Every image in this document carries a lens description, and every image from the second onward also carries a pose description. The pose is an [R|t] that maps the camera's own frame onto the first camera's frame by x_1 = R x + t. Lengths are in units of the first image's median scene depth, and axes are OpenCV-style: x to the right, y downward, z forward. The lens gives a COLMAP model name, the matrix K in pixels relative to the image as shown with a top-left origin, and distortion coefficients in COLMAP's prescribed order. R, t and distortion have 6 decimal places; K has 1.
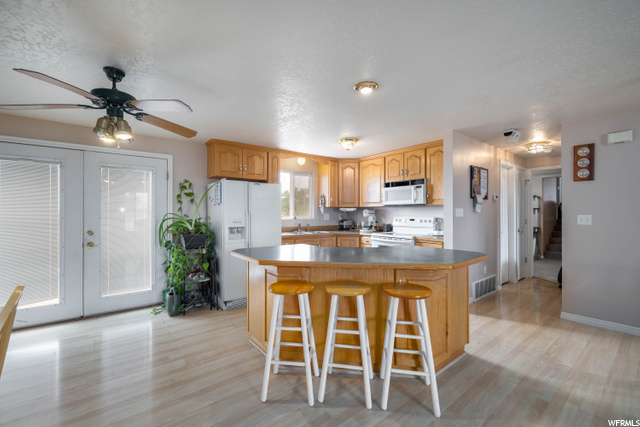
lens RADIAL K [[275.8, 0, 317.6], [0, 275.8, 213.0], [0, 0, 1]] dist [-0.001034, 0.000191]
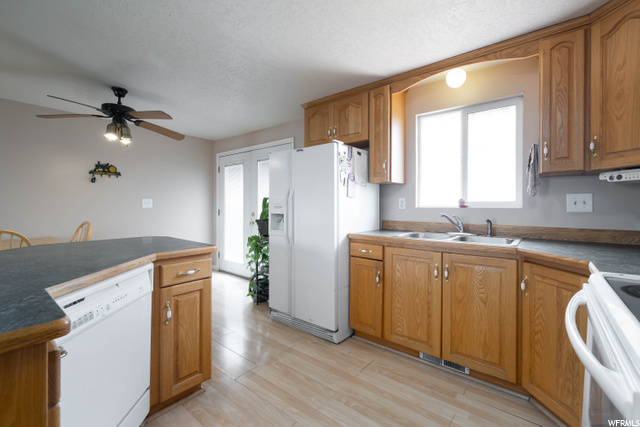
lens RADIAL K [[275.8, 0, 324.6], [0, 275.8, 206.0], [0, 0, 1]] dist [-0.001034, 0.000191]
pose [[0.230937, 0.002701, -0.972965, 0.386919], [-0.004112, 0.999990, 0.001800, 0.023952], [0.972960, 0.003585, 0.230946, 0.802341]]
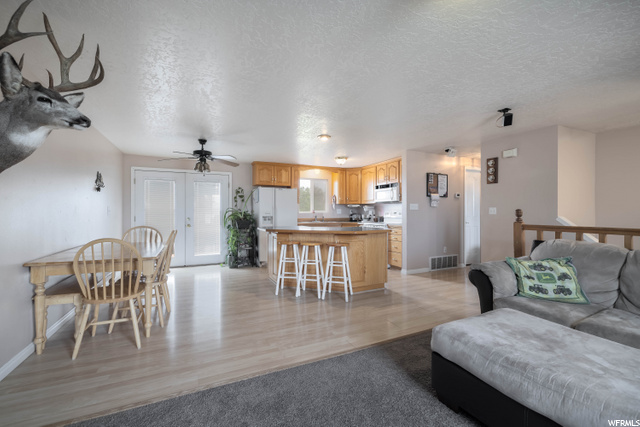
lens RADIAL K [[275.8, 0, 317.1], [0, 275.8, 211.7], [0, 0, 1]] dist [-0.001034, 0.000191]
pose [[0.976082, -0.001026, -0.217399, 0.288104], [0.000496, 0.999997, -0.002491, 0.023957], [0.217401, 0.002324, 0.976080, -0.432313]]
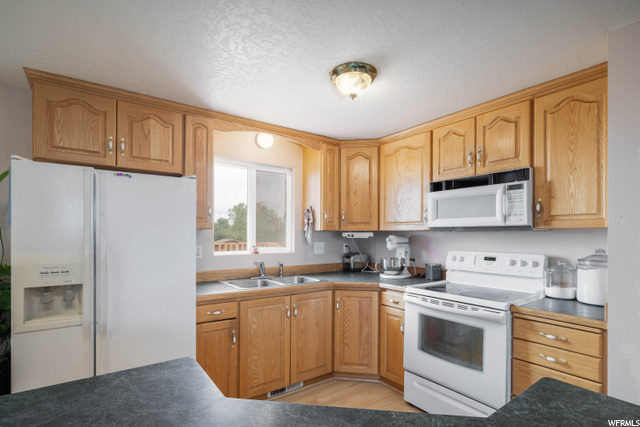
lens RADIAL K [[318.0, 0, 323.7], [0, 318.0, 235.0], [0, 0, 1]] dist [0.000409, 0.000348]
pose [[0.999728, 0.003171, -0.023084, 0.073218], [-0.003143, 0.999994, 0.001241, -0.017368], [0.023088, -0.001168, 0.999733, 0.481570]]
